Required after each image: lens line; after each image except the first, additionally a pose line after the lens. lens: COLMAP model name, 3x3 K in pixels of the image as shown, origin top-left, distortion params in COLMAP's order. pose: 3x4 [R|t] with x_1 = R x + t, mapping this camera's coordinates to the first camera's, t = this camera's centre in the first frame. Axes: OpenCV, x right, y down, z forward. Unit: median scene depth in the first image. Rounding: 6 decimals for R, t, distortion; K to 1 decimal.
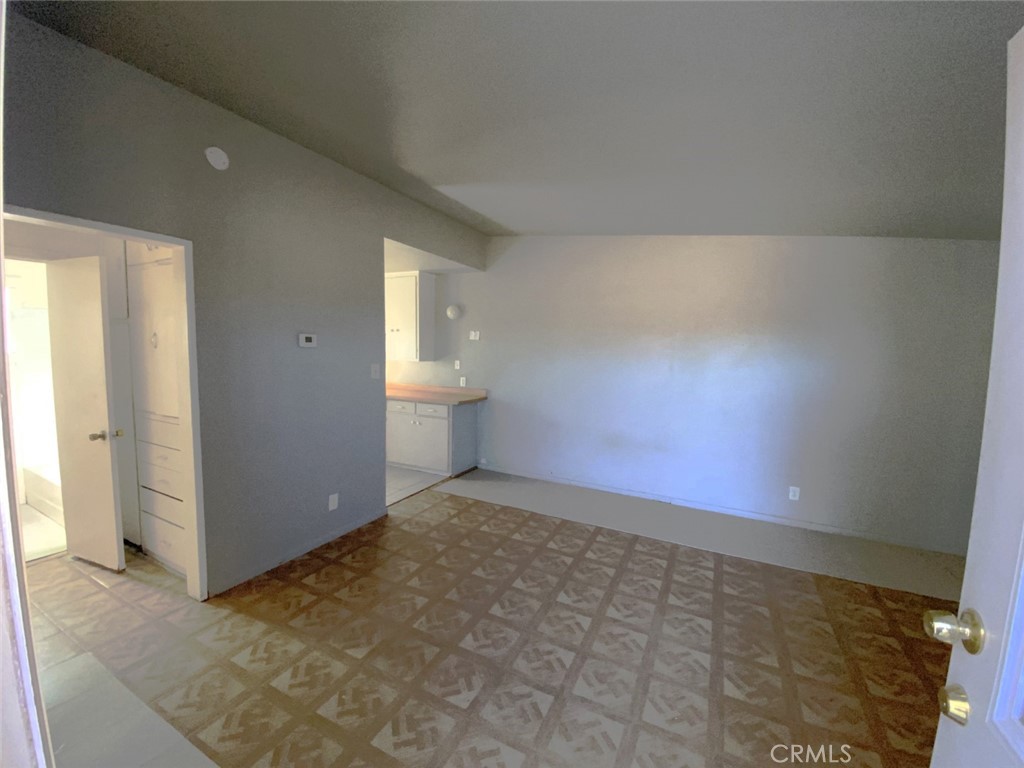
lens RADIAL K [[417.4, 0, 514.9], [0, 417.4, 389.4], [0, 0, 1]] dist [0.003273, -0.012088]
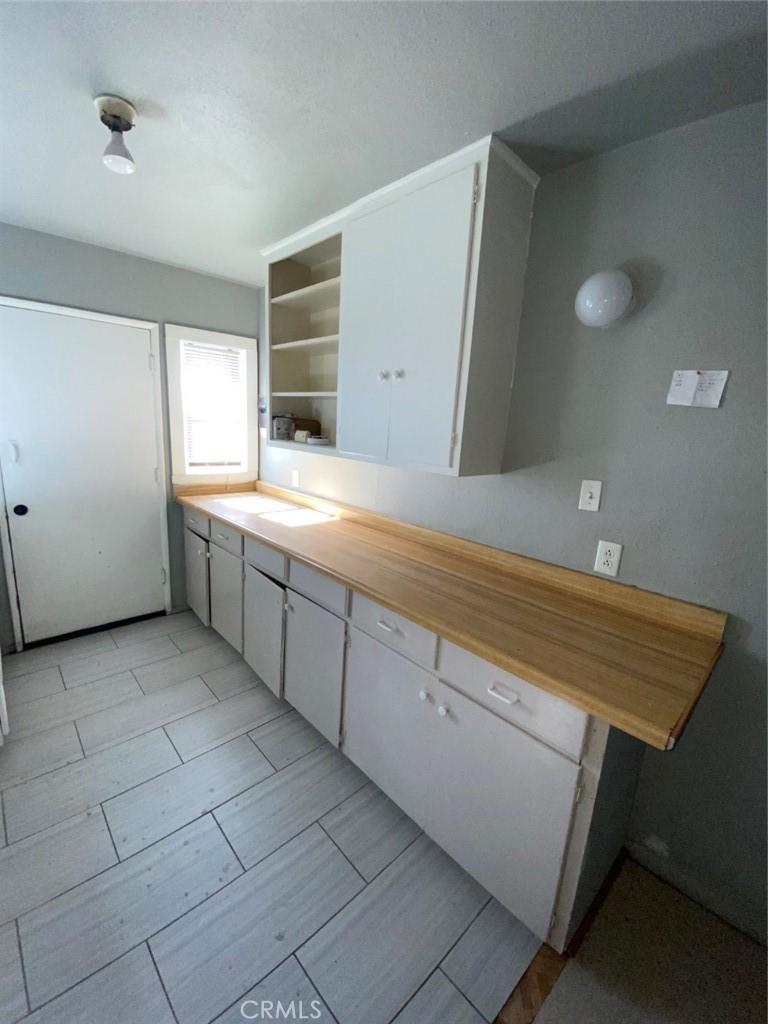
lens RADIAL K [[417.4, 0, 381.3], [0, 417.4, 506.5], [0, 0, 1]] dist [0.003273, -0.012088]
pose [[0.942460, 0.097710, -0.319722, -0.184699], [-0.070978, 0.993015, 0.094247, -0.069921], [0.326698, -0.066130, 0.942812, 0.698491]]
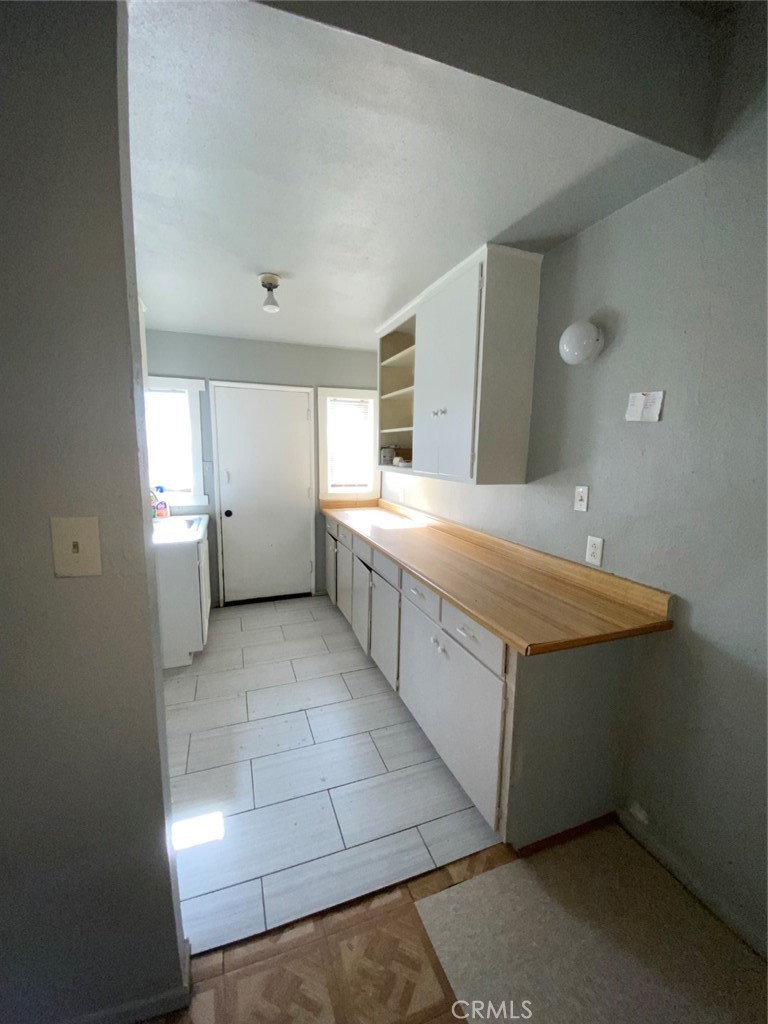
lens RADIAL K [[417.4, 0, 387.4], [0, 417.4, 506.9], [0, 0, 1]] dist [0.003273, -0.012088]
pose [[0.741121, 0.081559, -0.666399, -0.026894], [-0.068071, 0.996607, 0.046268, -0.058546], [0.667912, 0.011072, 0.744158, 0.649033]]
